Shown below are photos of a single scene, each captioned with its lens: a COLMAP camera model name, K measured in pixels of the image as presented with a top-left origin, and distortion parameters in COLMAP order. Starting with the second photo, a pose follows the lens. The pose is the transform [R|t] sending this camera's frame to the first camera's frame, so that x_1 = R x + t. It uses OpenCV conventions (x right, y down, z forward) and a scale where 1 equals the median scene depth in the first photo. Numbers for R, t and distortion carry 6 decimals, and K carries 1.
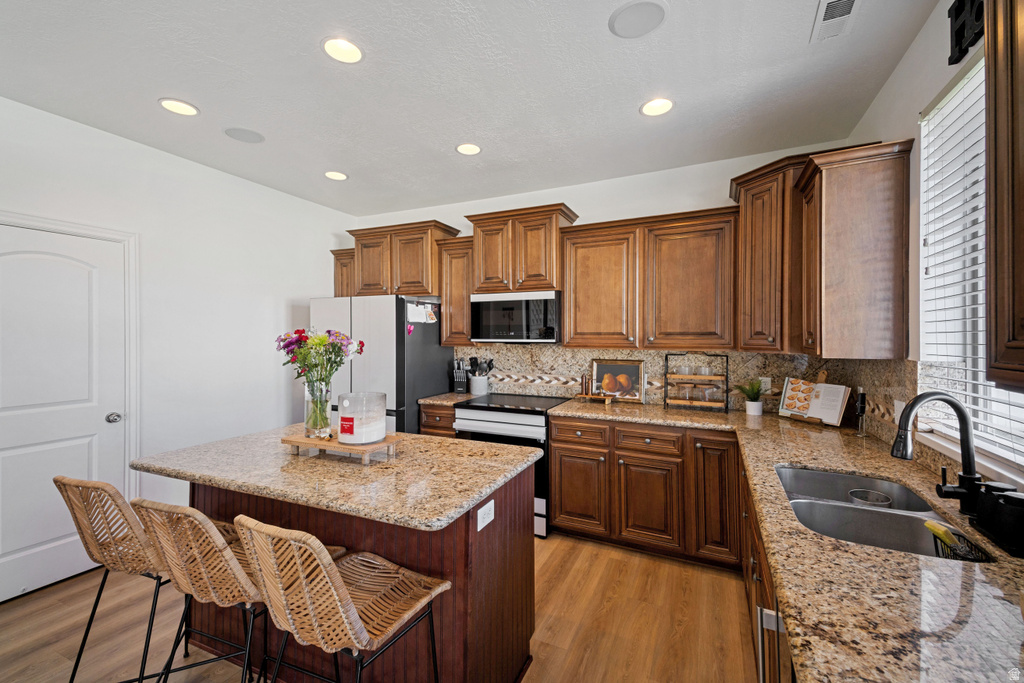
lens RADIAL K [[430.2, 0, 507.2], [0, 430.2, 337.4], [0, 0, 1]] dist [0.053041, -0.000676]
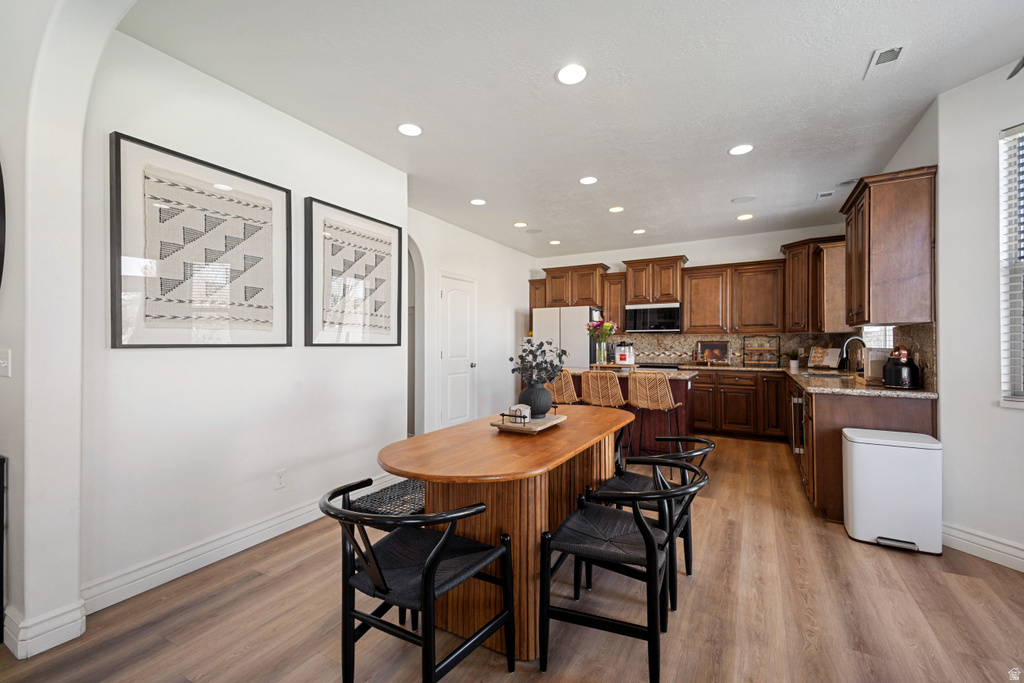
lens RADIAL K [[430.2, 0, 509.3], [0, 430.2, 344.6], [0, 0, 1]] dist [0.053041, -0.000676]
pose [[0.997521, -0.000331, -0.070364, -0.478018], [-0.000137, 0.999978, -0.006633, 0.081181], [0.070365, 0.006626, 0.997499, -0.883831]]
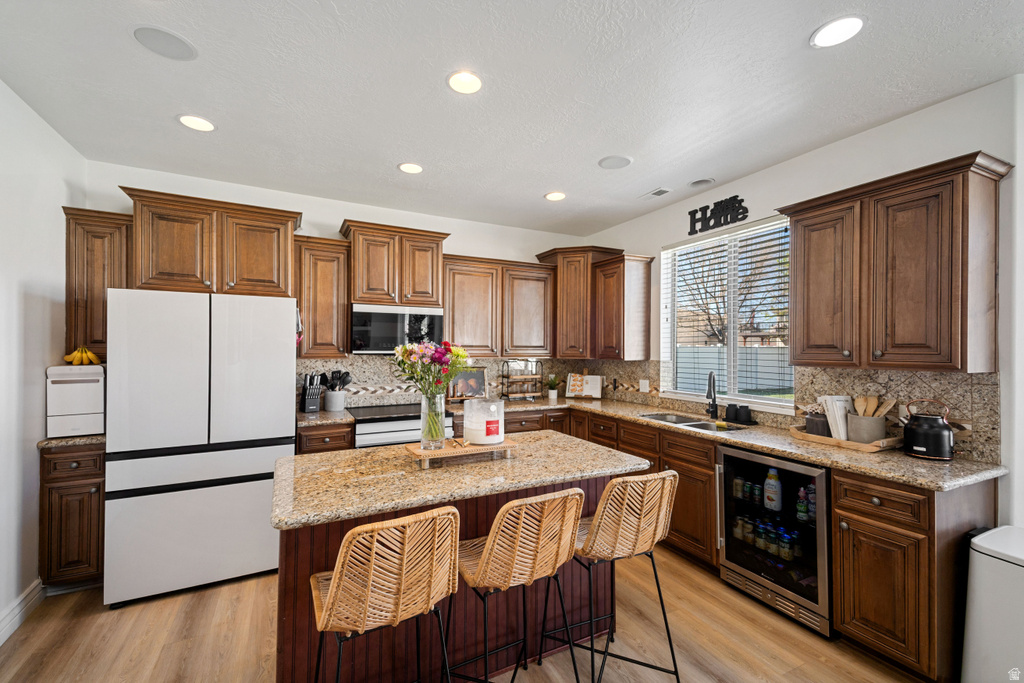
lens RADIAL K [[430.2, 0, 504.7], [0, 430.2, 346.9], [0, 0, 1]] dist [0.053041, -0.000676]
pose [[0.620295, 0.005176, 0.784351, -0.680678], [-0.000171, 0.999979, -0.006464, 0.001430], [-0.784368, 0.003875, 0.620283, 0.159208]]
